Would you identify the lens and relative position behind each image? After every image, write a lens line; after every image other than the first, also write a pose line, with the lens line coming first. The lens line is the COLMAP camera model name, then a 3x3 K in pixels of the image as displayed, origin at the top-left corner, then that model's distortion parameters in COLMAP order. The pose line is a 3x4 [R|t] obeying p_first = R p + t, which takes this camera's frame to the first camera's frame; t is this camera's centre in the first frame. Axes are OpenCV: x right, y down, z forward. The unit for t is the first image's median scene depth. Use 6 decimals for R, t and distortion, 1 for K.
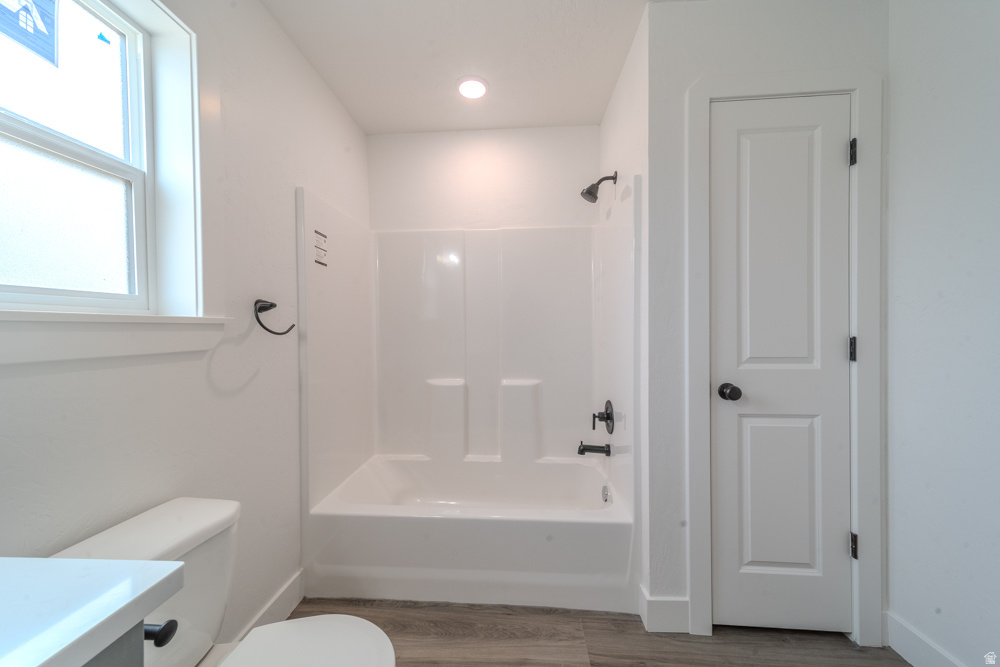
lens RADIAL K [[351.2, 0, 496.3], [0, 351.2, 334.3], [0, 0, 1]] dist [0.009148, -0.000195]
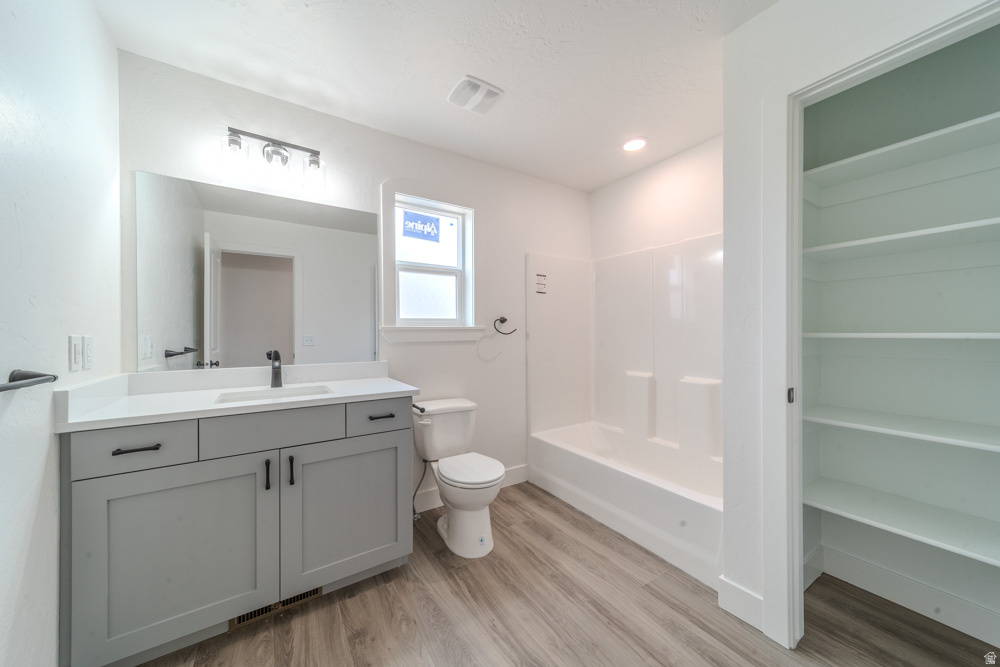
lens RADIAL K [[351.2, 0, 496.3], [0, 351.2, 334.3], [0, 0, 1]] dist [0.009148, -0.000195]
pose [[0.594703, 0.009144, -0.803893, 0.816714], [-0.009851, 0.999943, 0.004086, -0.006041], [0.803885, 0.005489, 0.594760, -0.201776]]
